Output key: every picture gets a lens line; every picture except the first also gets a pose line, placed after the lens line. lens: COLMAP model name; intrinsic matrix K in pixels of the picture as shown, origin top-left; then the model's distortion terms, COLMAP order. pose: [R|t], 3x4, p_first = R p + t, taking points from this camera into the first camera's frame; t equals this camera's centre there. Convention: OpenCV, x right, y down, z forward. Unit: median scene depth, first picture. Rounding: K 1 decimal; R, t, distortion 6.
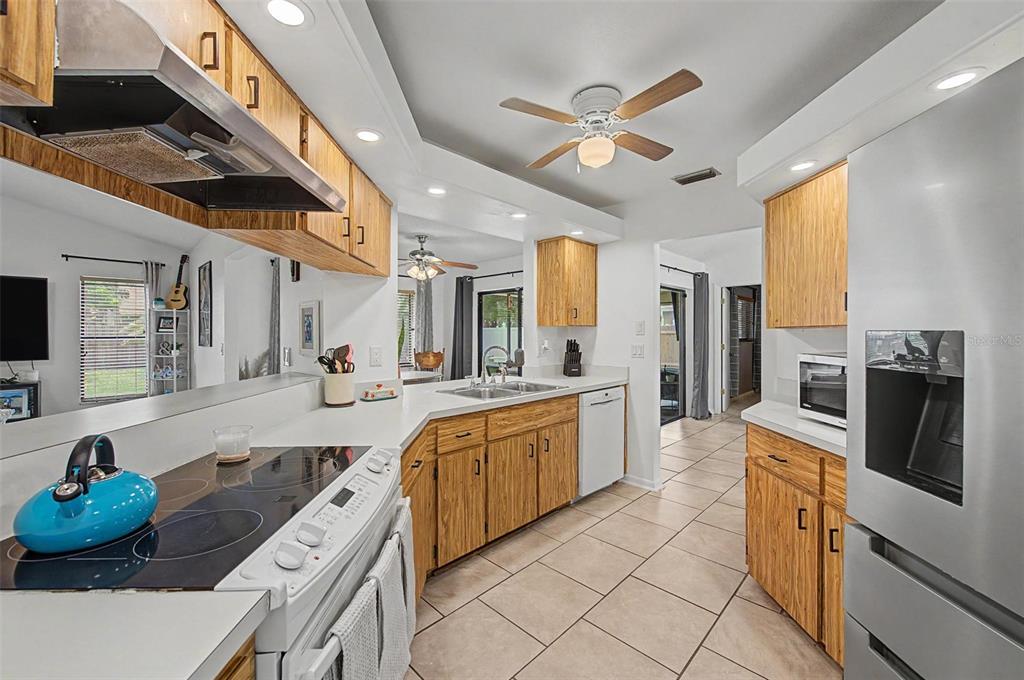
lens RADIAL K [[403.4, 0, 511.1], [0, 403.4, 336.7], [0, 0, 1]] dist [0.002355, -0.003652]
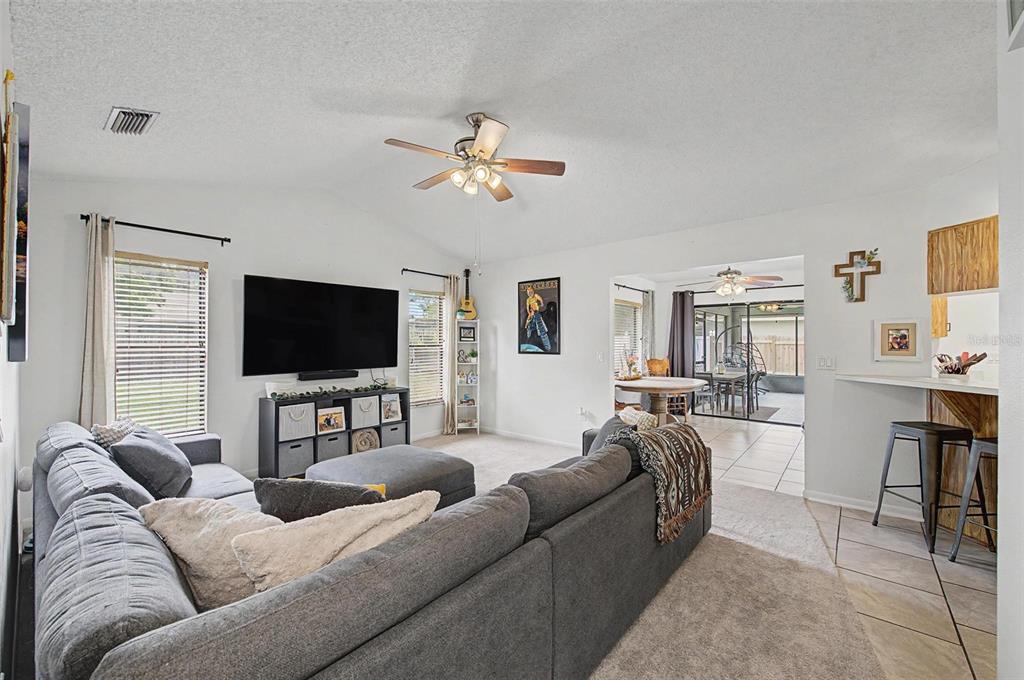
lens RADIAL K [[403.4, 0, 511.1], [0, 403.4, 336.7], [0, 0, 1]] dist [0.002355, -0.003652]
pose [[0.997410, 0.003250, 0.071851, -0.819619], [-0.001910, 0.999823, -0.018711, -0.002592], [-0.071899, 0.018525, 0.997240, -0.084096]]
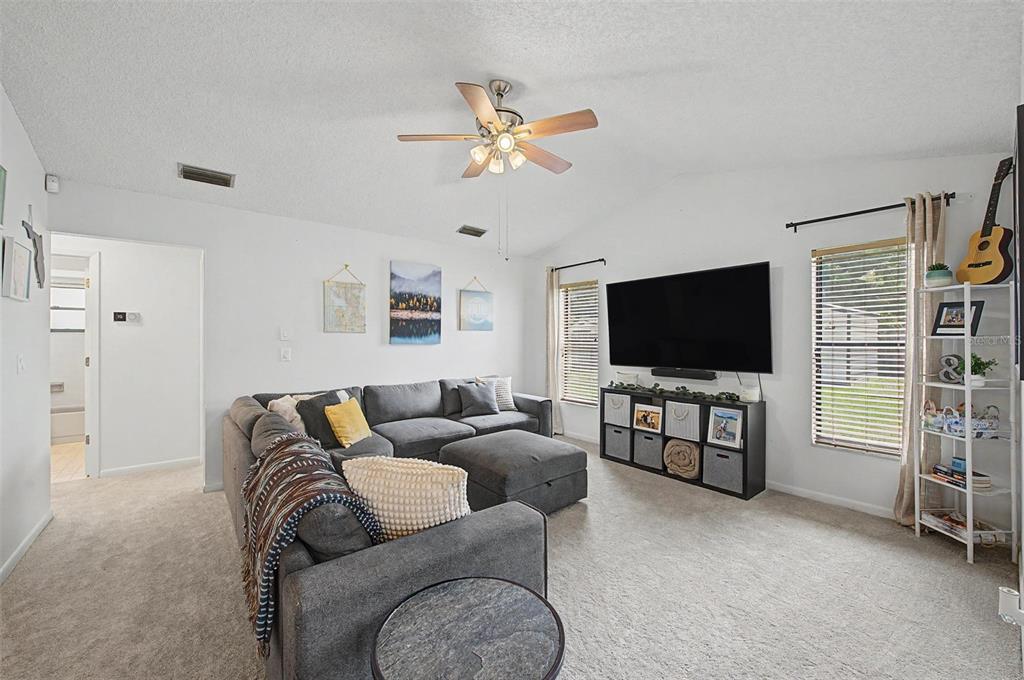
lens RADIAL K [[403.4, 0, 511.1], [0, 403.4, 336.7], [0, 0, 1]] dist [0.002355, -0.003652]
pose [[-0.113160, -0.003470, -0.993571, -0.333762], [-0.008757, 0.999959, -0.002495, -0.003337], [0.993538, 0.008418, -0.113186, 0.546100]]
